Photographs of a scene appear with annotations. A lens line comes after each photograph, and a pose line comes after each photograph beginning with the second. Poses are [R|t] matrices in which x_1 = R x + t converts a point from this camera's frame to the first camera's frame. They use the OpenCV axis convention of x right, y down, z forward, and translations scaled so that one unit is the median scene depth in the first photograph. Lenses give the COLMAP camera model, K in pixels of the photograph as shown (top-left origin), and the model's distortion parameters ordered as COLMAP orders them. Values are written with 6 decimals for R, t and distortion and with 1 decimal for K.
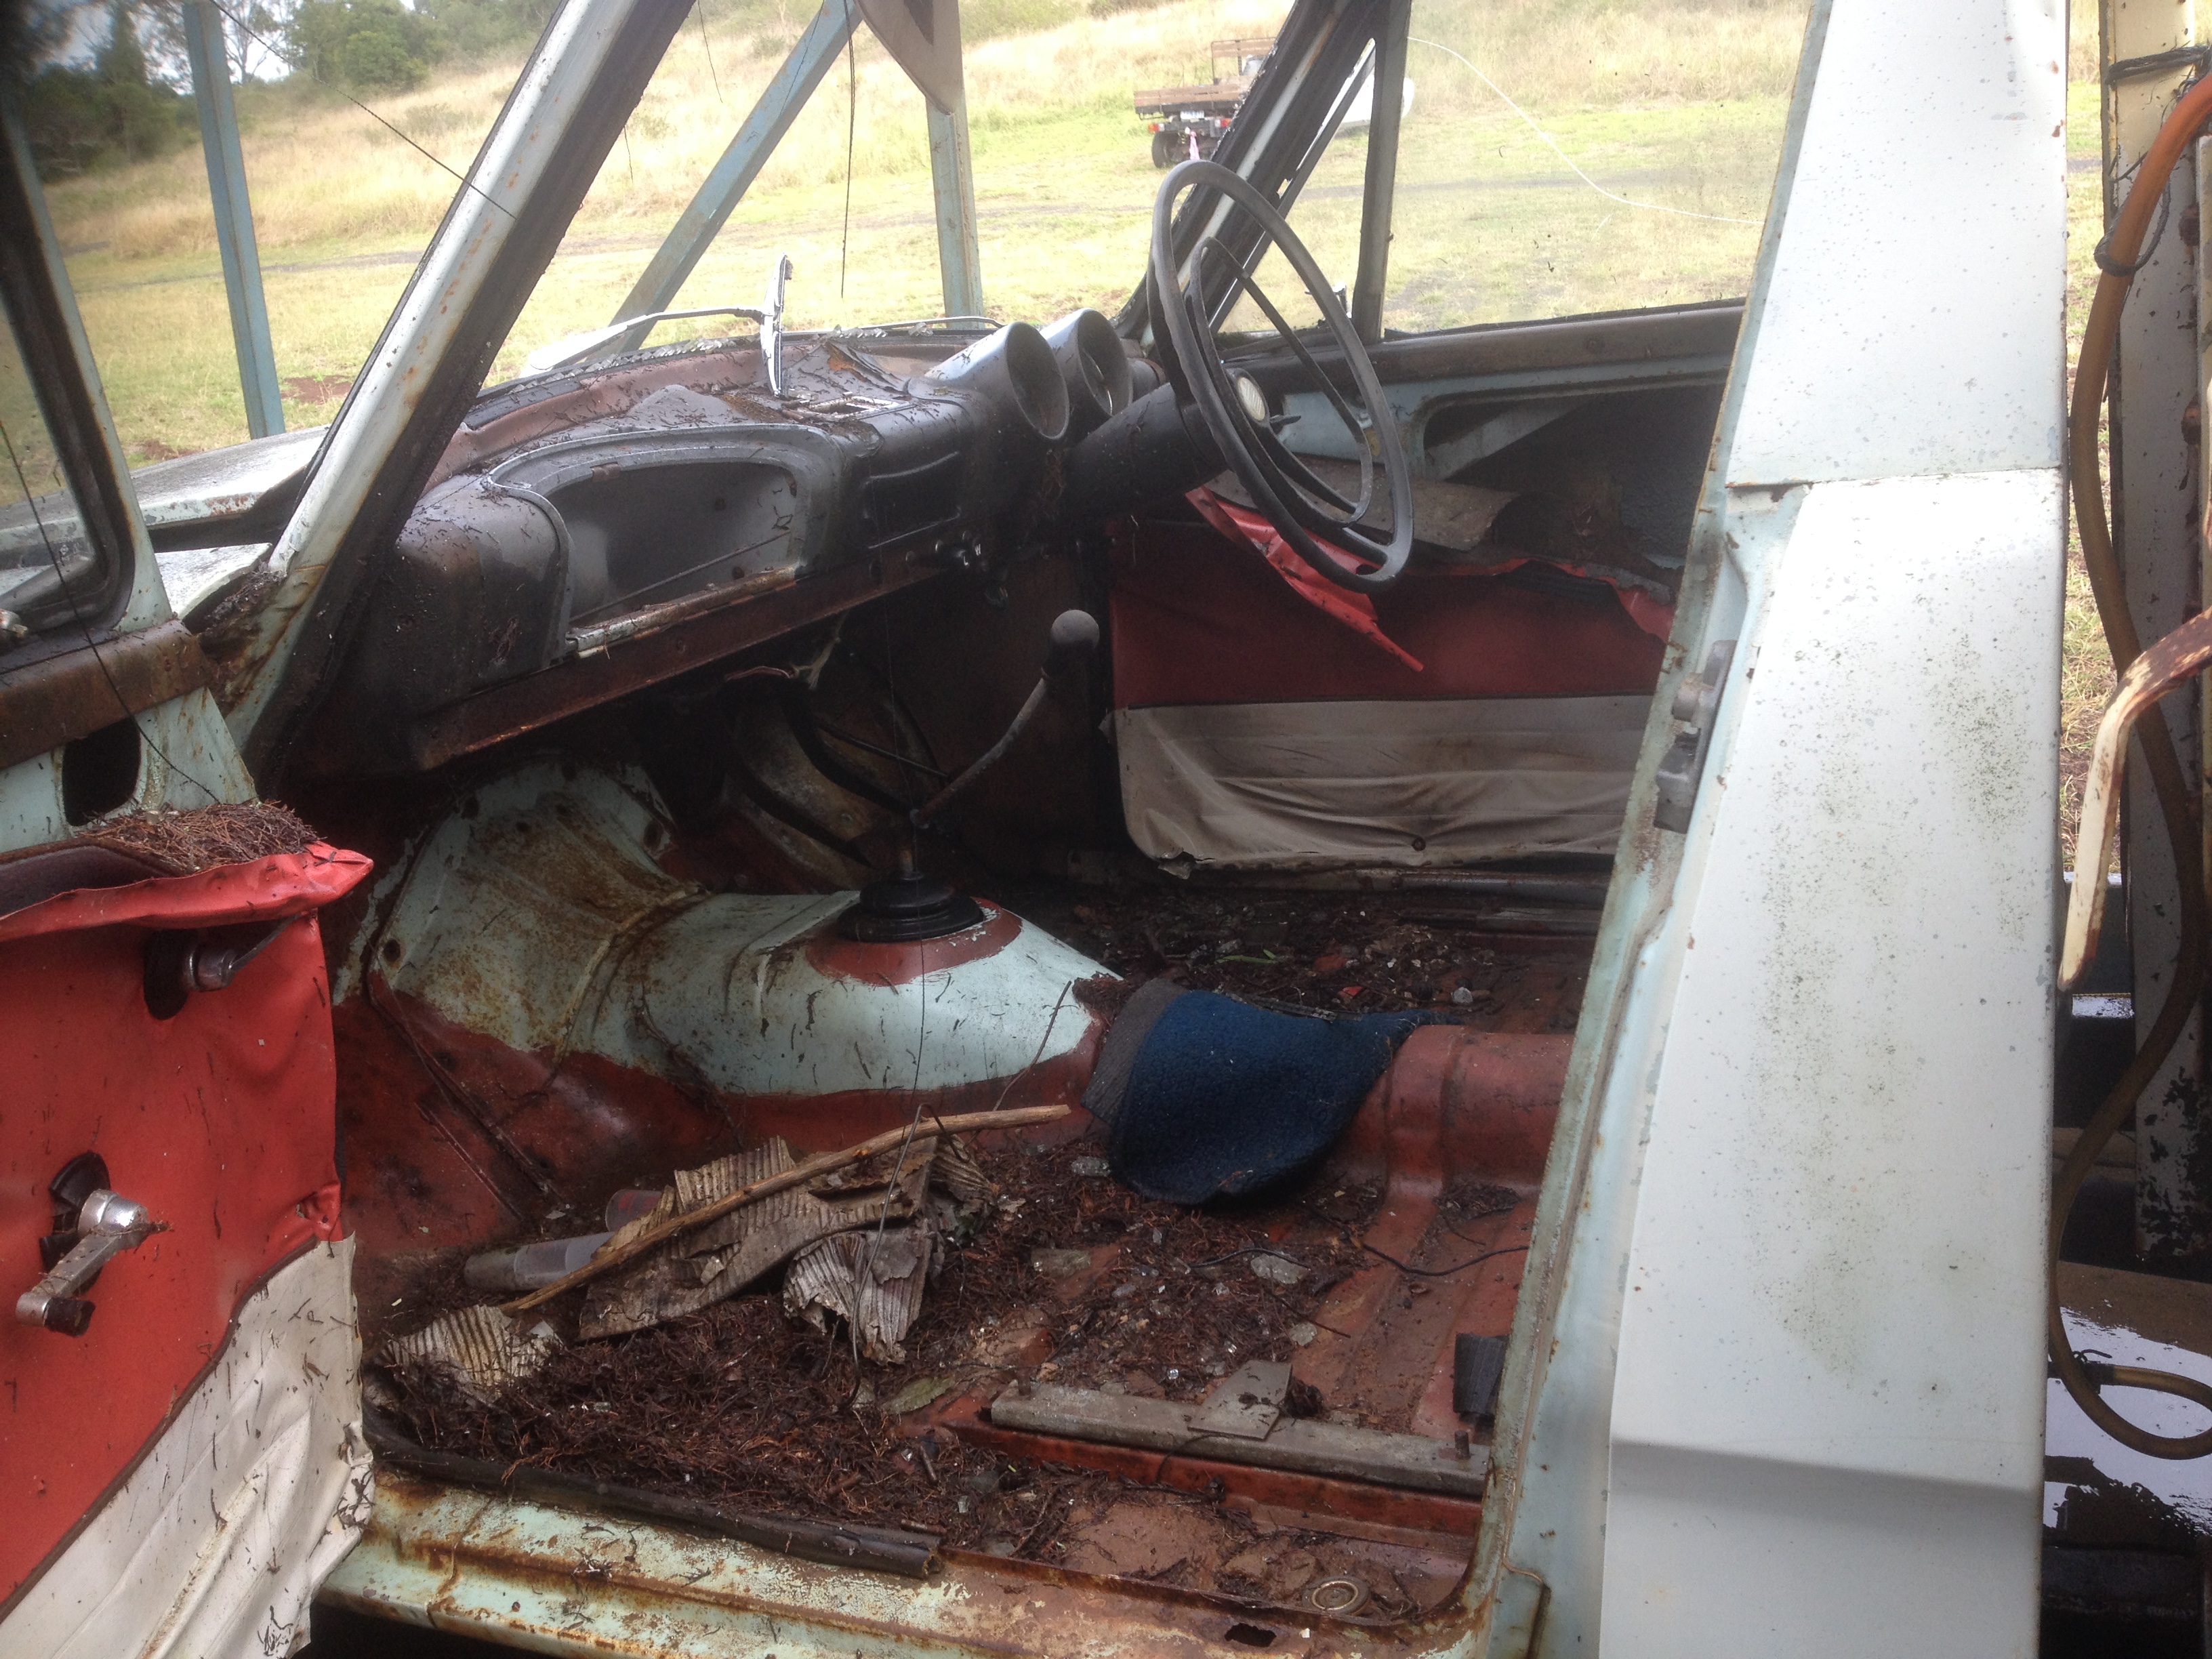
lens RADIAL K [[2141.9, 0, 1106.5], [0, 2141.9, 763.9], [0, 0, 1]] dist [0.122543, -0.279718]
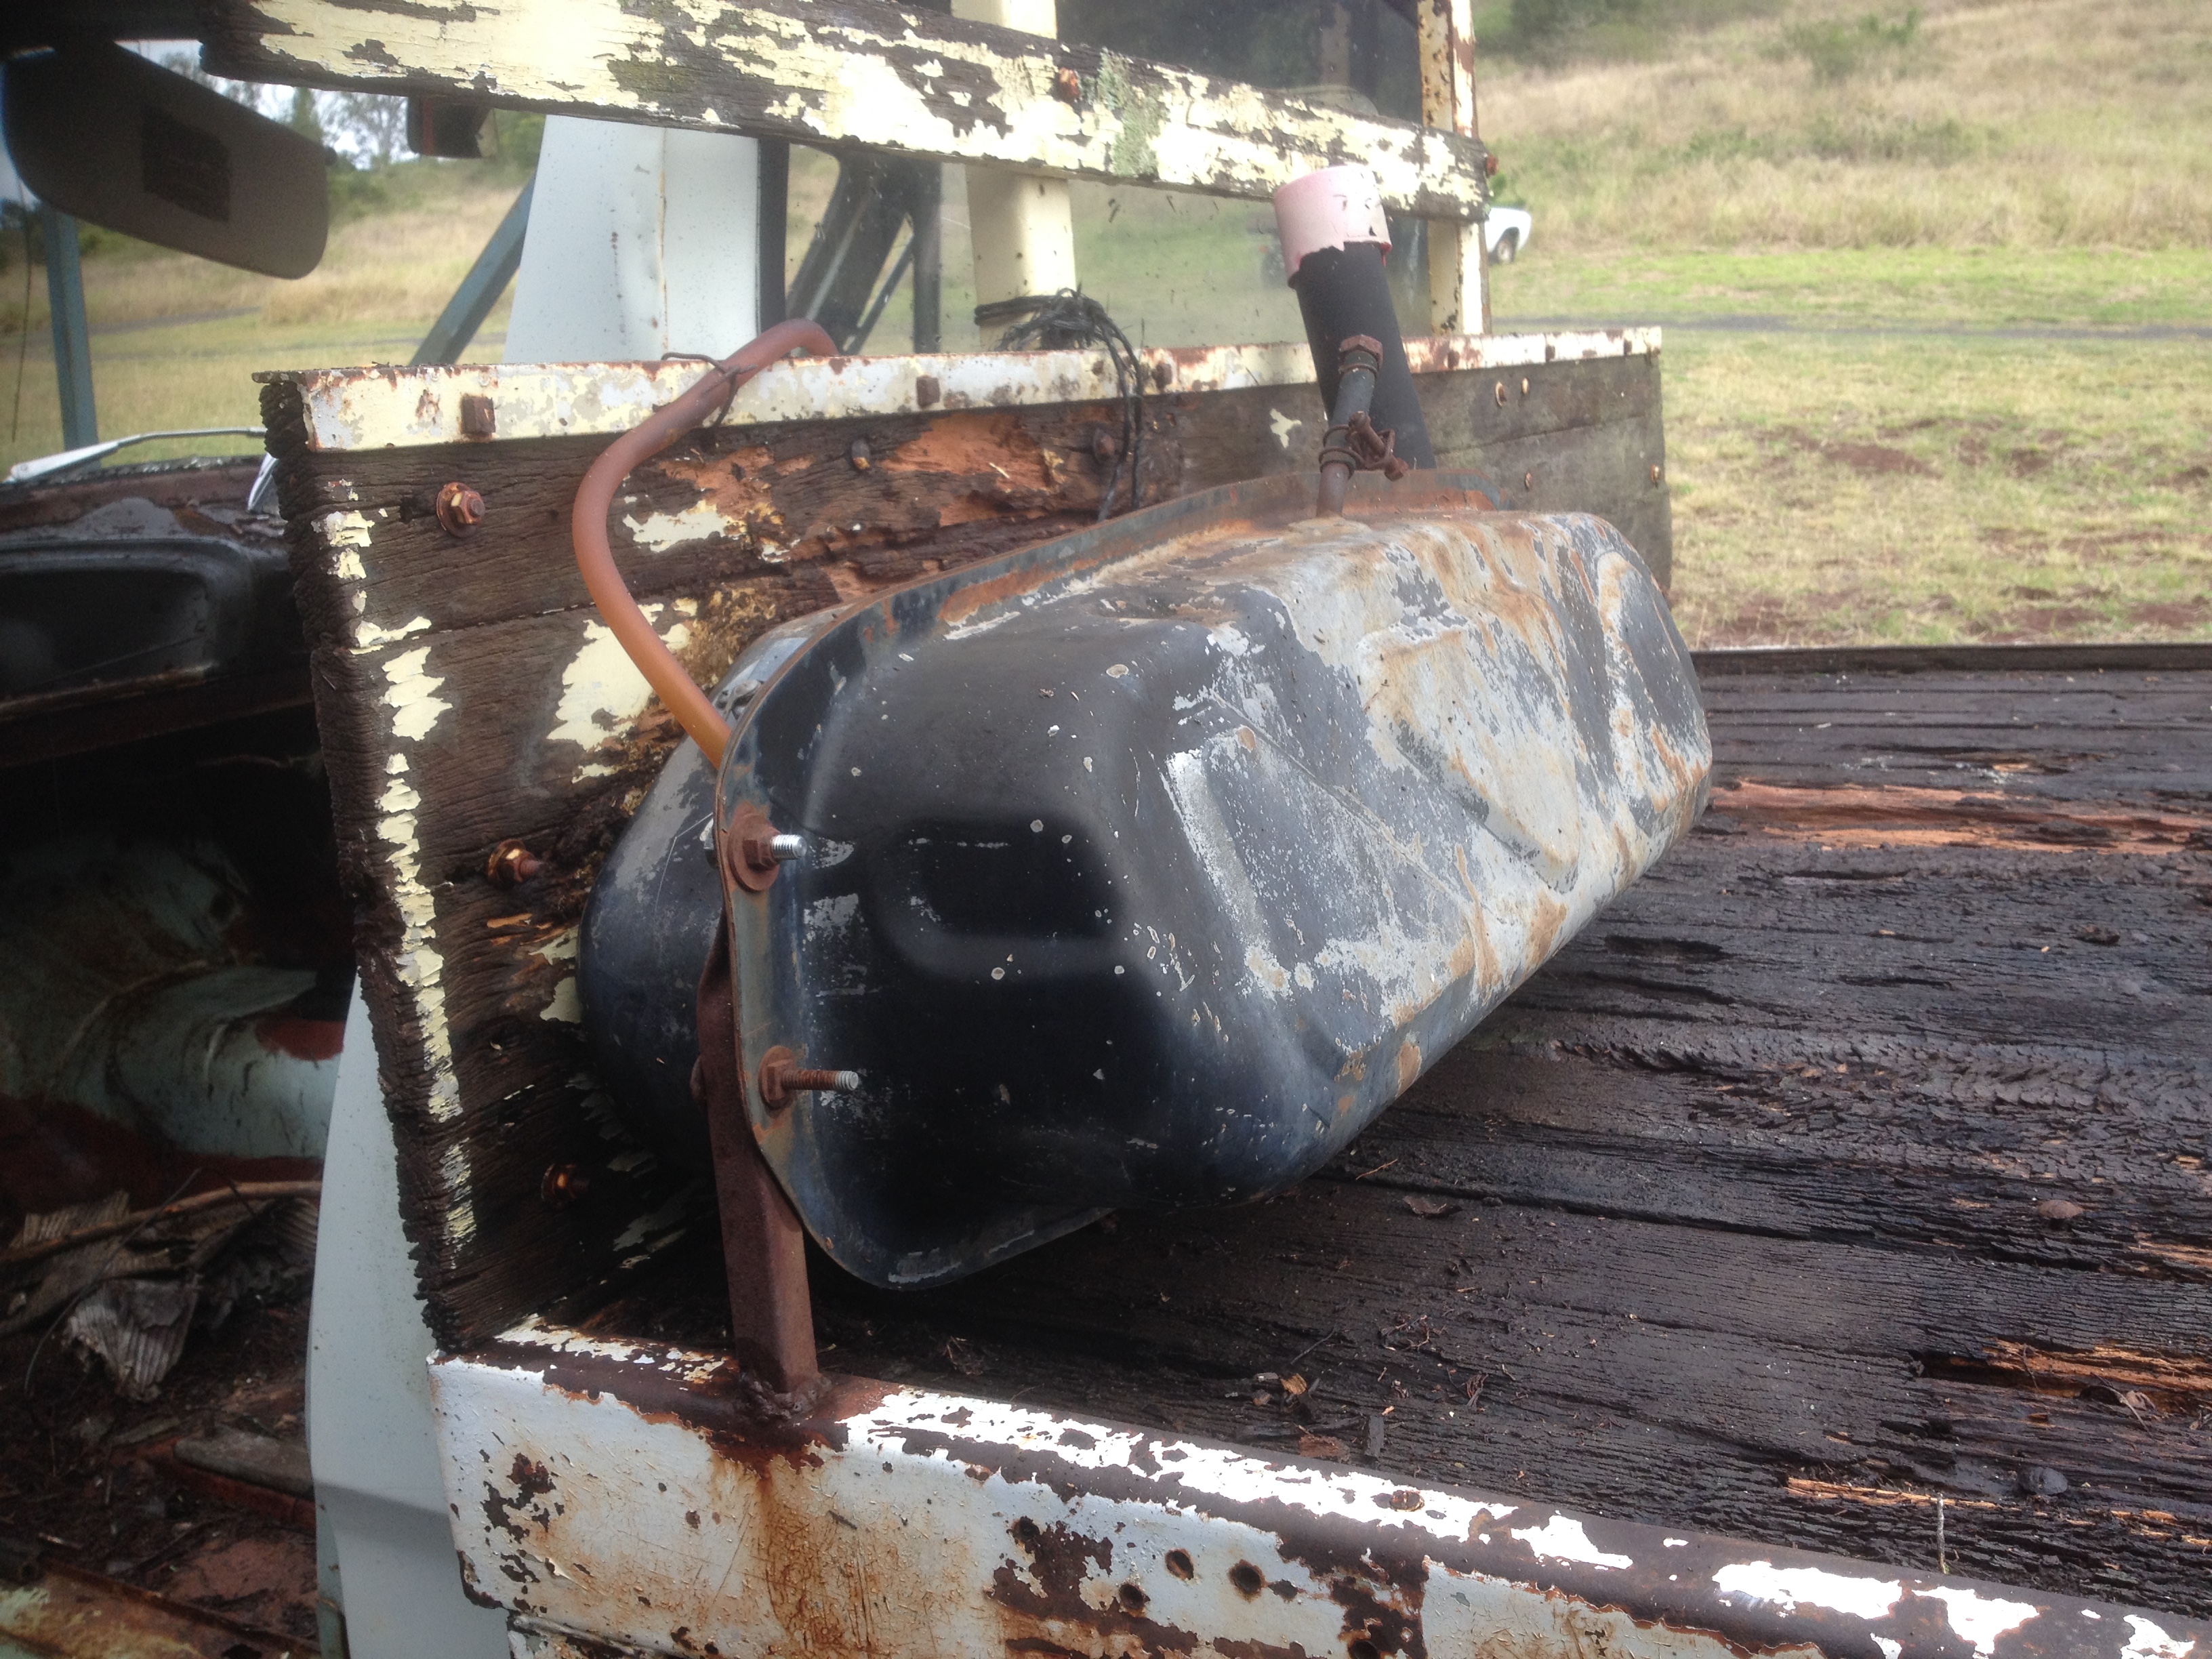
lens RADIAL K [[2141.9, 0, 1106.5], [0, 2141.9, 763.9], [0, 0, 1]] dist [0.122543, -0.279718]
pose [[0.996411, 0.062218, -0.057400, 0.340785], [-0.064896, 0.996830, -0.046035, -0.019823], [0.054353, 0.049595, 0.997289, -0.064454]]
